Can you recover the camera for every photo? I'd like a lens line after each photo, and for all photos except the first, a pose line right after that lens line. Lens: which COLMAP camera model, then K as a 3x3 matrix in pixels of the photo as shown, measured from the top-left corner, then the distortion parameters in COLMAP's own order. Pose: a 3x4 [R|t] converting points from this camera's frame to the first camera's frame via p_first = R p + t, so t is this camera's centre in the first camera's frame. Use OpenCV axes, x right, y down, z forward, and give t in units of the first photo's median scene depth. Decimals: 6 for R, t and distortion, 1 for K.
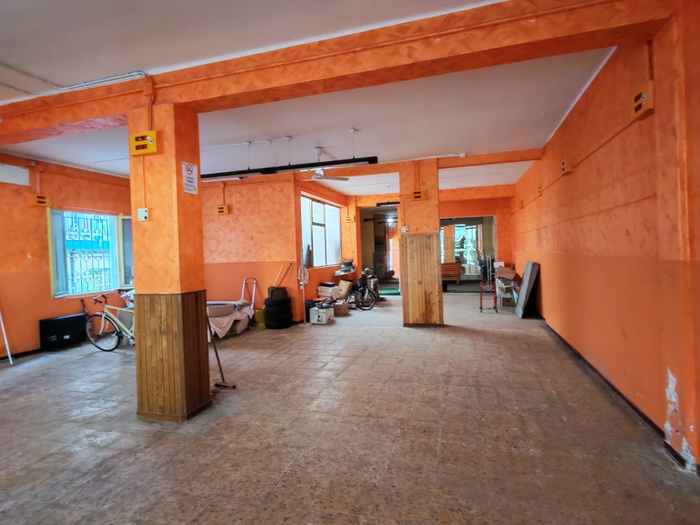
lens RADIAL K [[389.1, 0, 351.4], [0, 389.1, 257.1], [0, 0, 1]] dist [0.000304, 0.001373]
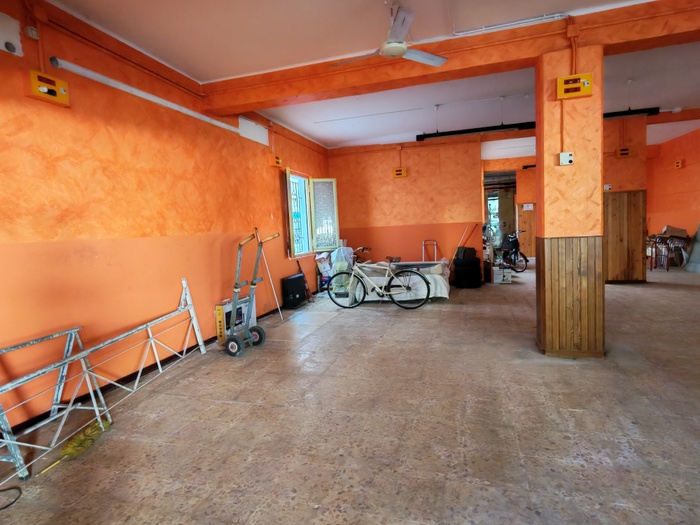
lens RADIAL K [[389.1, 0, 351.4], [0, 389.1, 257.1], [0, 0, 1]] dist [0.000304, 0.001373]
pose [[0.999877, -0.014136, -0.006779, -0.727106], [0.014535, 0.997908, 0.063001, 0.050216], [0.005874, -0.063091, 0.997990, -0.022793]]
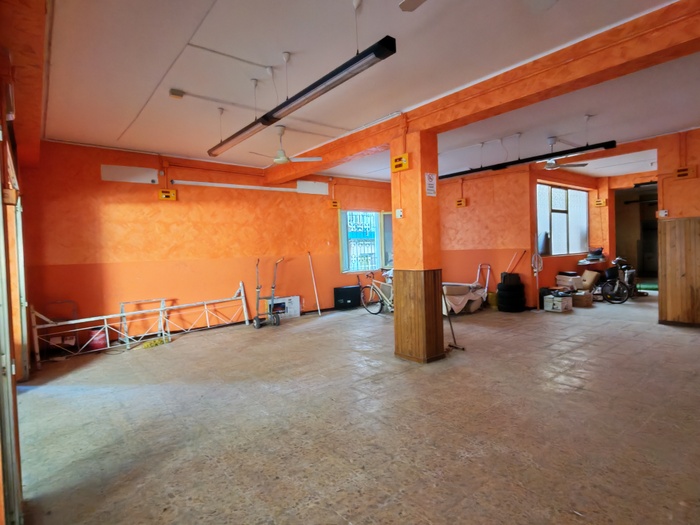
lens RADIAL K [[389.1, 0, 351.4], [0, 389.1, 257.1], [0, 0, 1]] dist [0.000304, 0.001373]
pose [[0.821642, 0.020895, -0.569620, 0.085961], [-0.003809, 0.999507, 0.031169, 0.003230], [0.569991, -0.023440, 0.821317, -0.174361]]
